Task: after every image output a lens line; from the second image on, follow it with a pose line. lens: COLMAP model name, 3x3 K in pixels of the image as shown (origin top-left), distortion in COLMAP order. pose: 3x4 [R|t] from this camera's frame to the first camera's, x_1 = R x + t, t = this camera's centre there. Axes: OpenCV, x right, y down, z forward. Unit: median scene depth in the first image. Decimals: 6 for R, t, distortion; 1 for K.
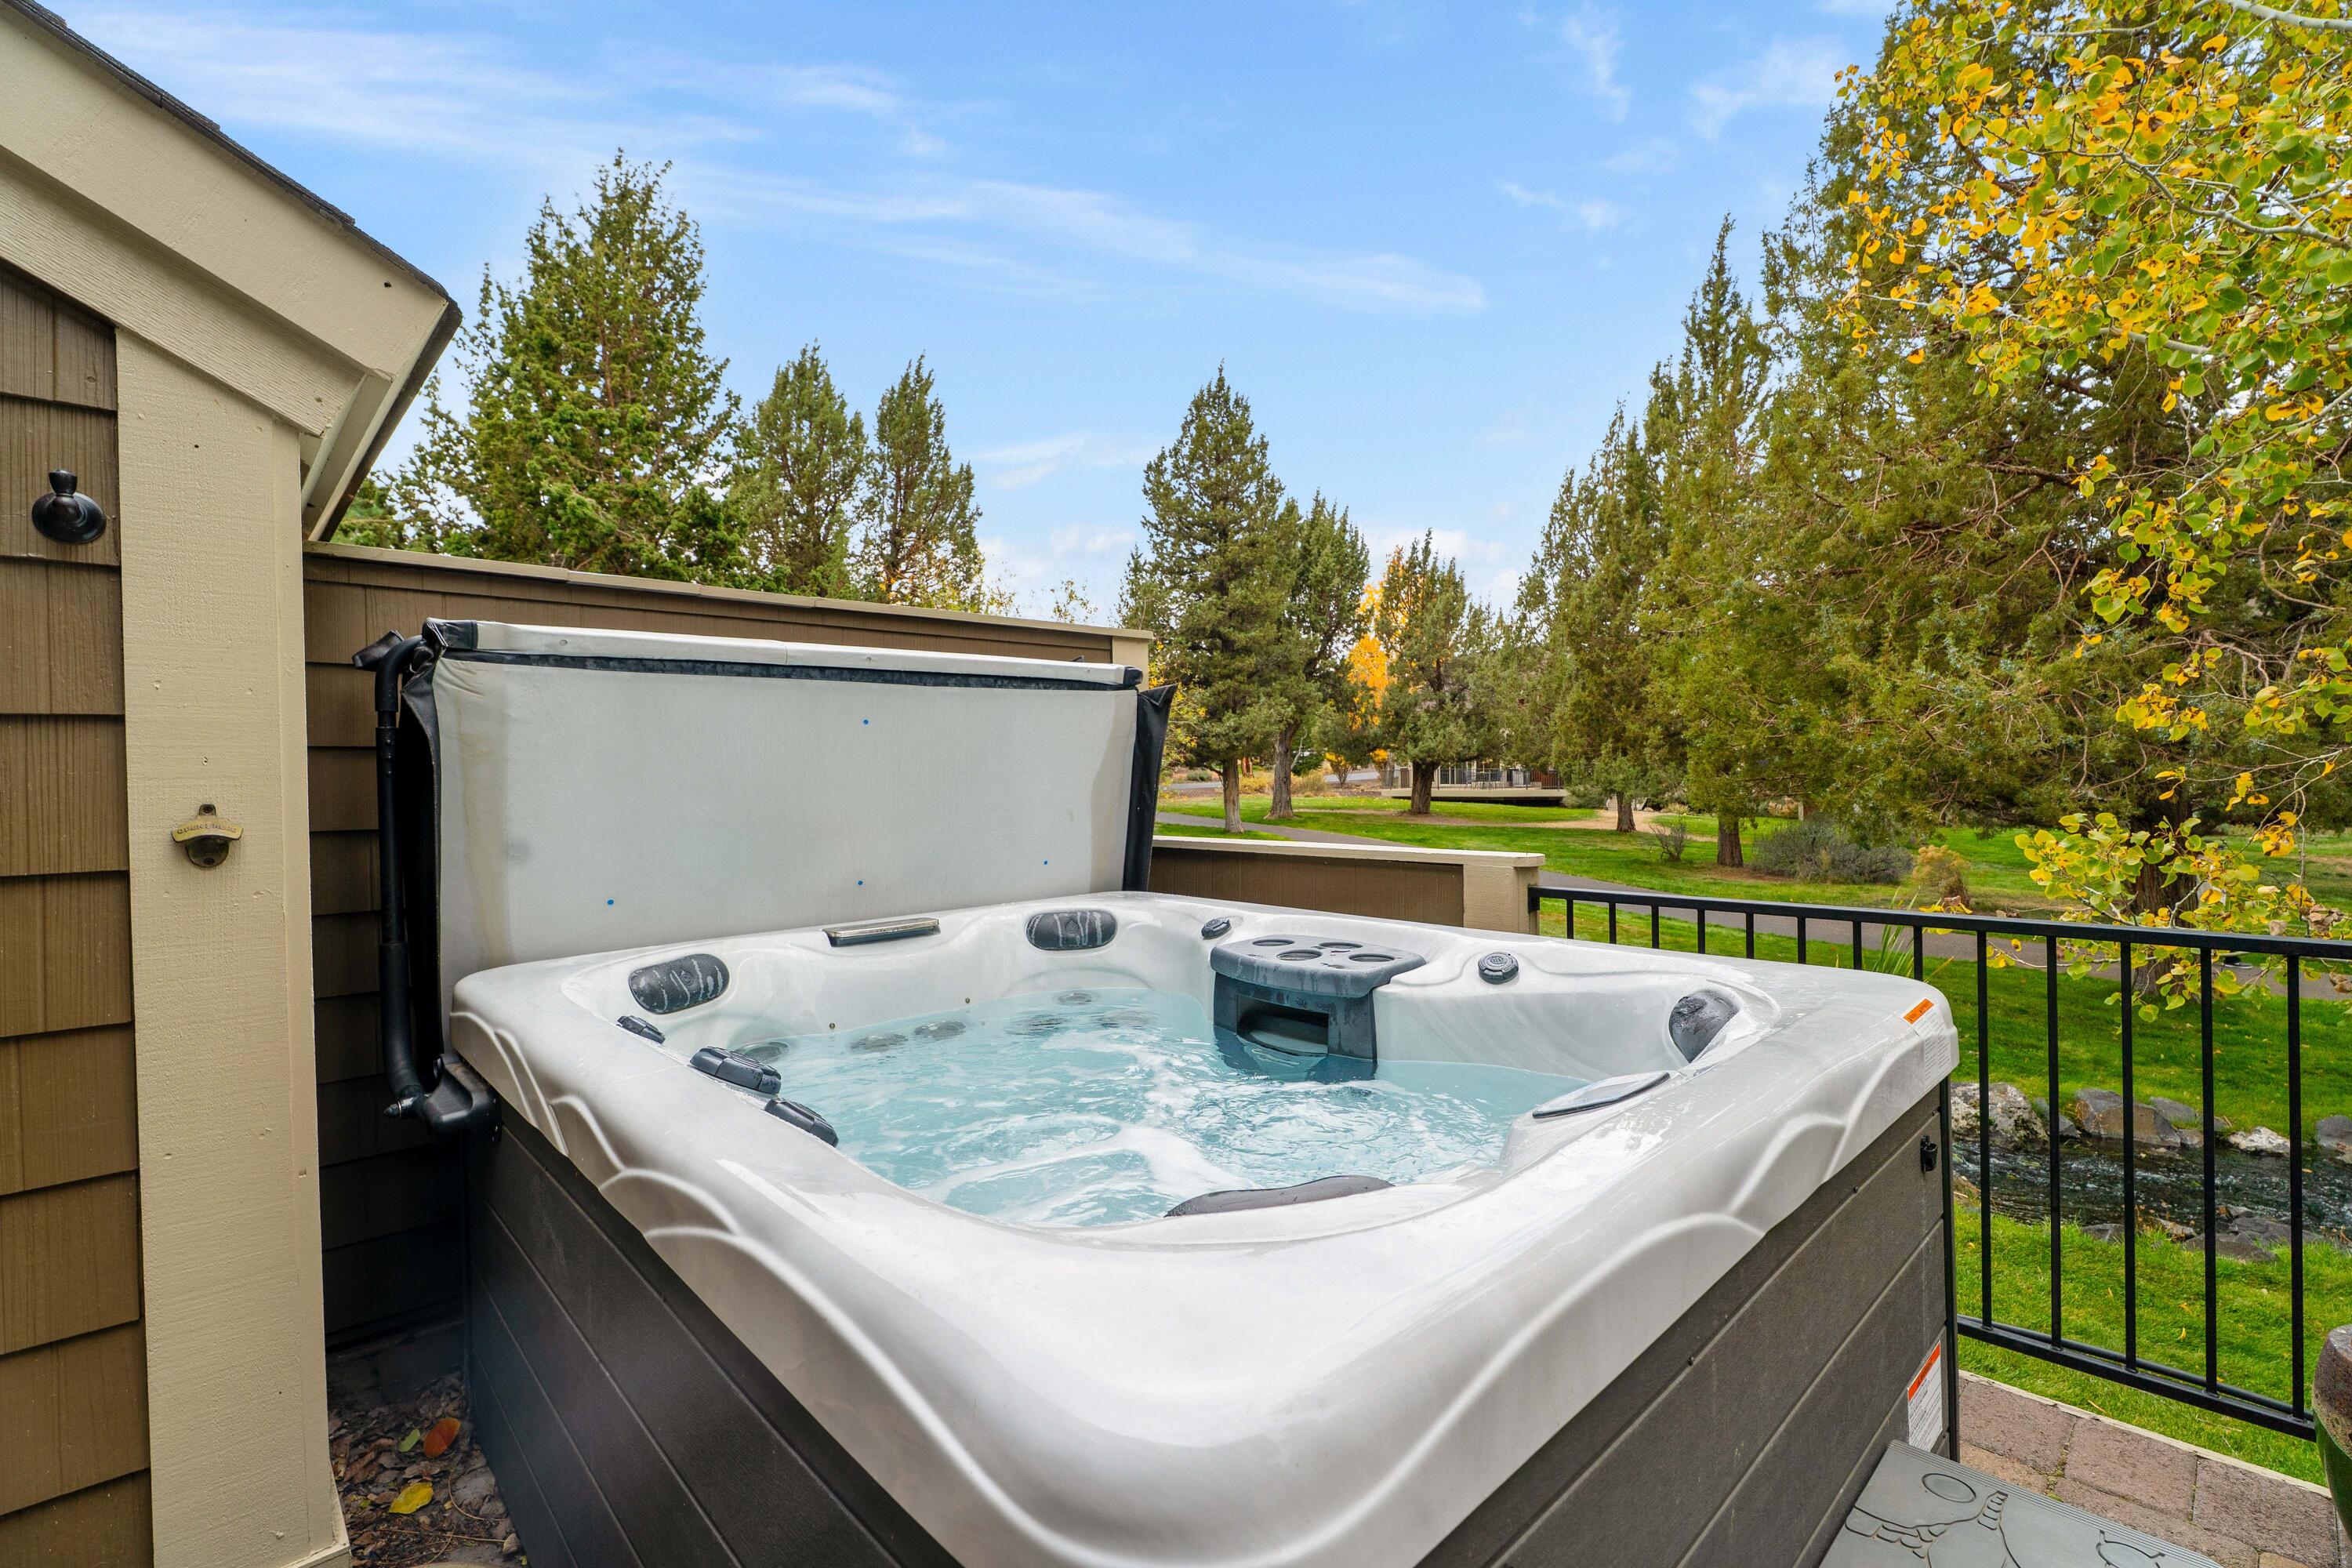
lens RADIAL K [[1045.8, 0, 1131.4], [0, 1045.8, 751.2], [0, 0, 1]] dist [0.002678, 0.000339]
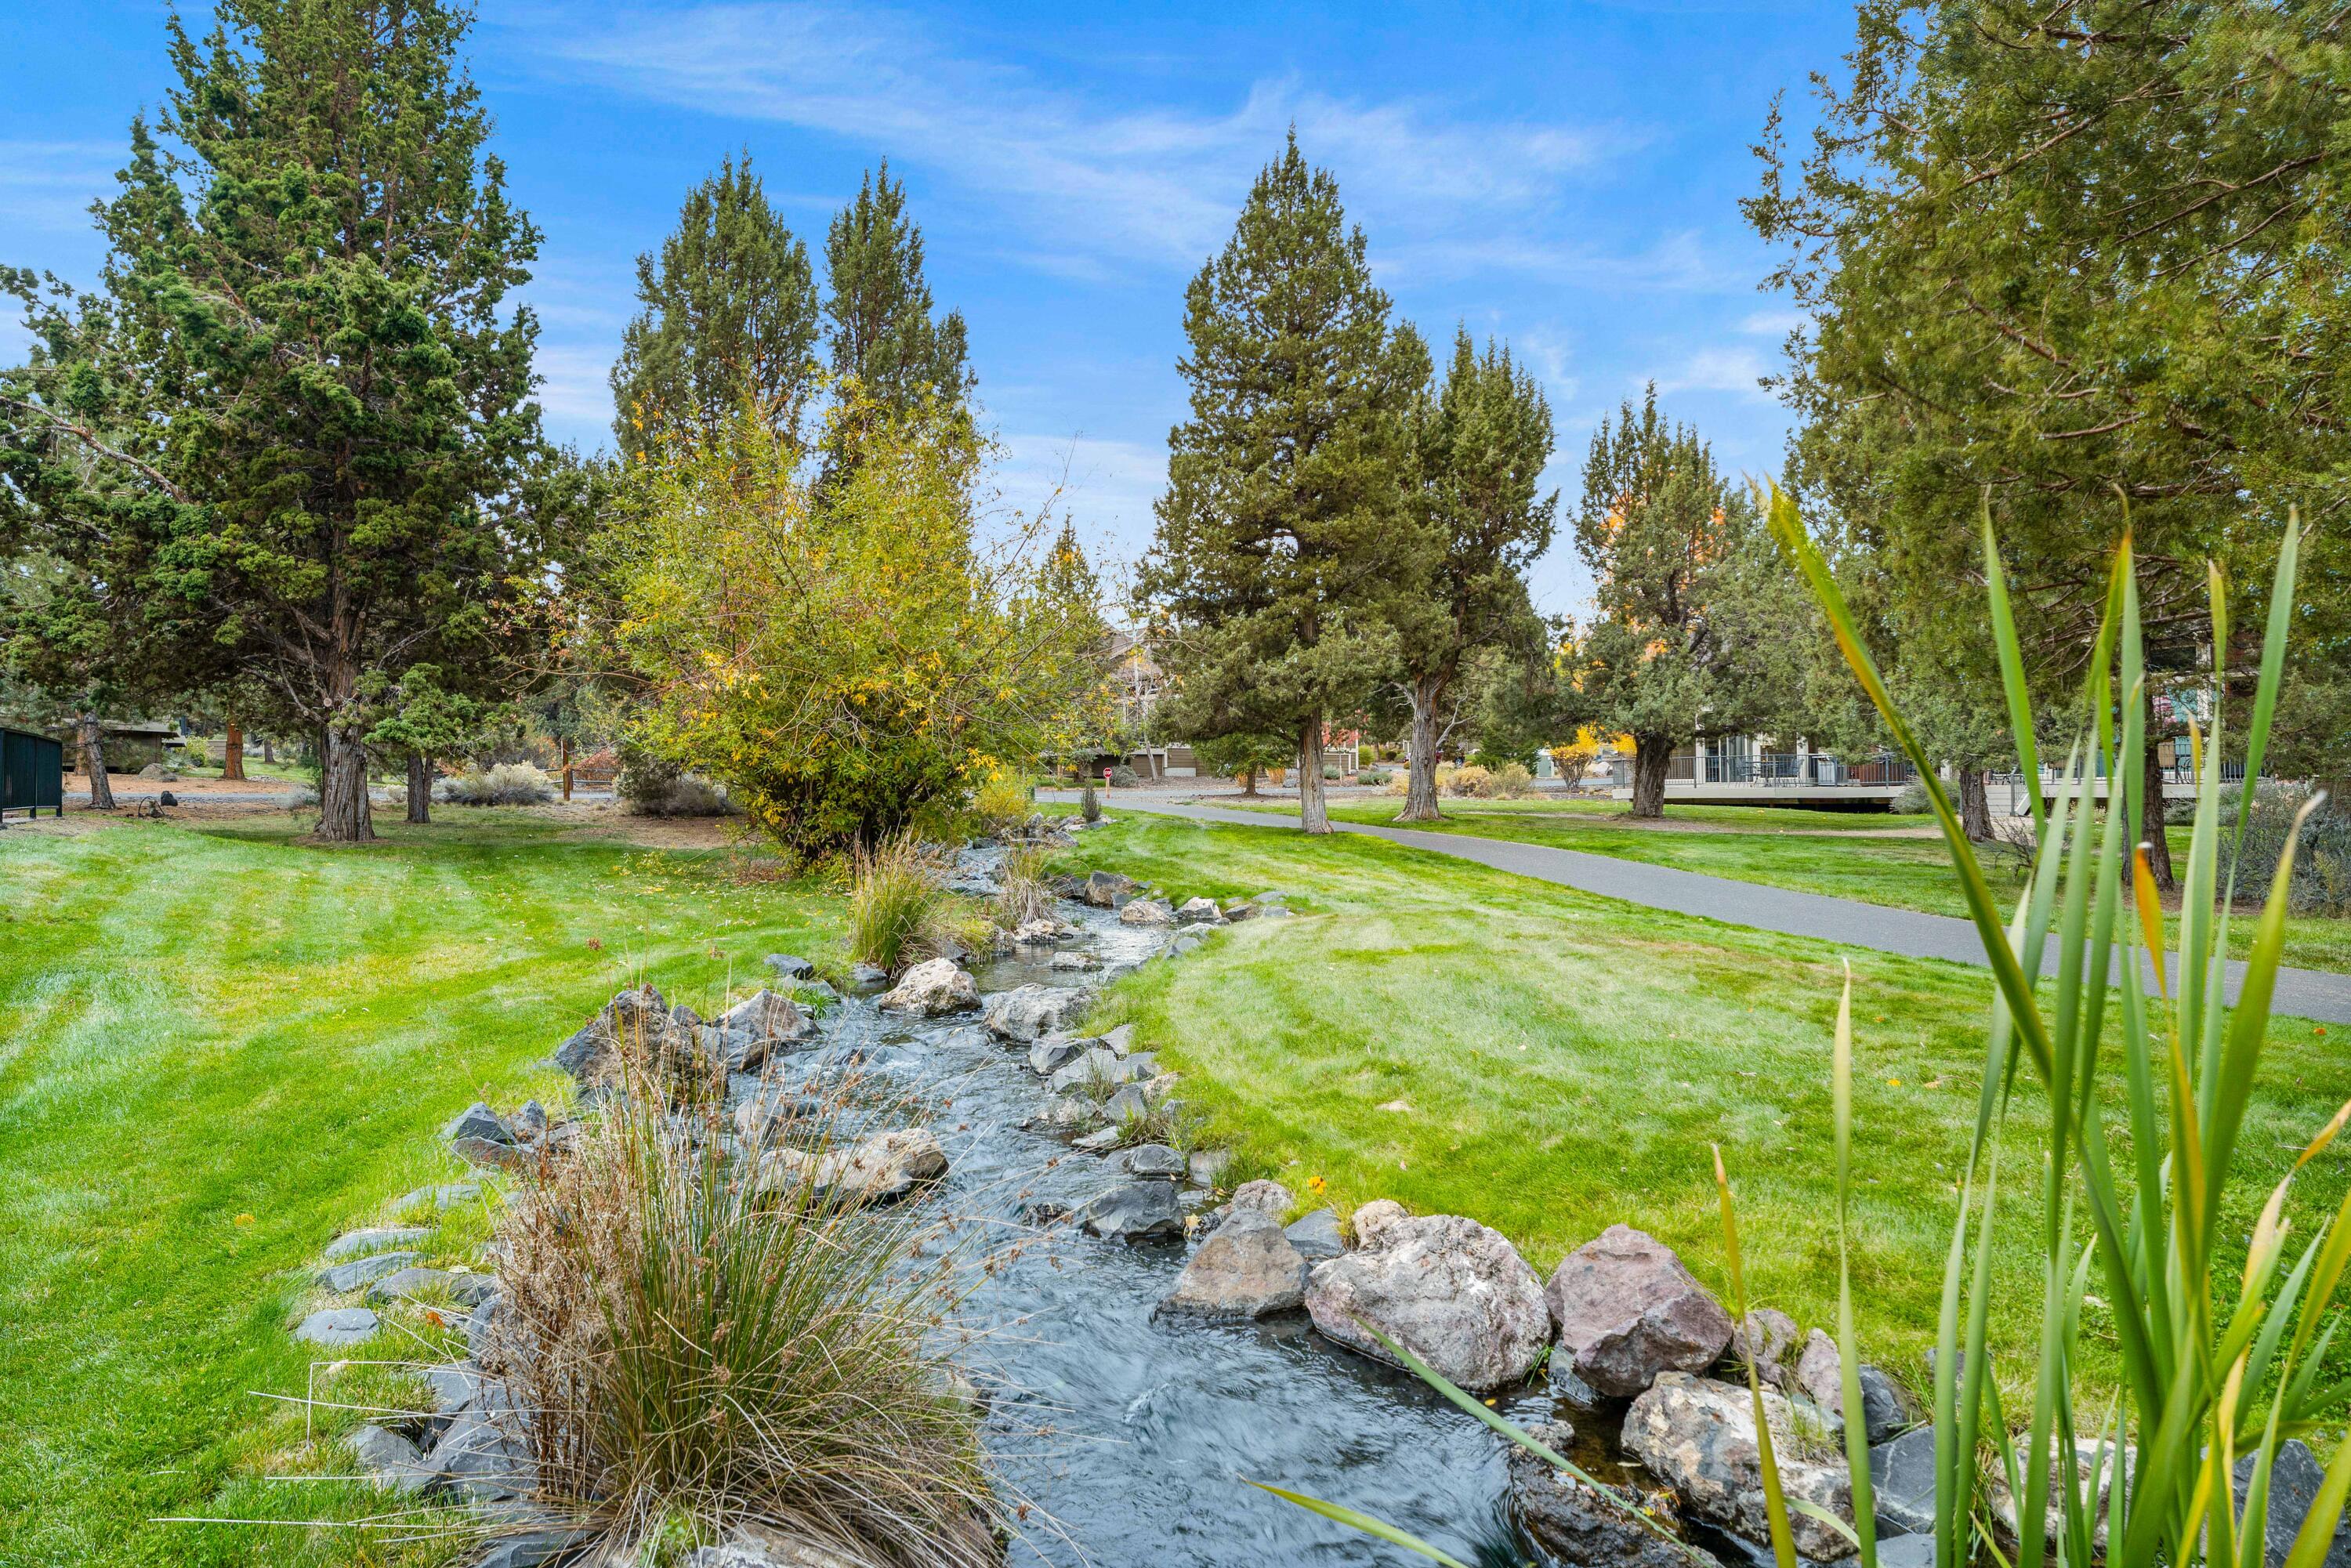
lens RADIAL K [[1300.9, 0, 1171.9], [0, 1300.9, 701.6], [0, 0, 1]] dist [-0.041650, -0.000059]
pose [[0.986625, -0.009083, -0.162754, 0.130679], [-0.000476, 0.998281, -0.058601, 0.039150], [0.163006, 0.057895, 0.984925, 0.186930]]
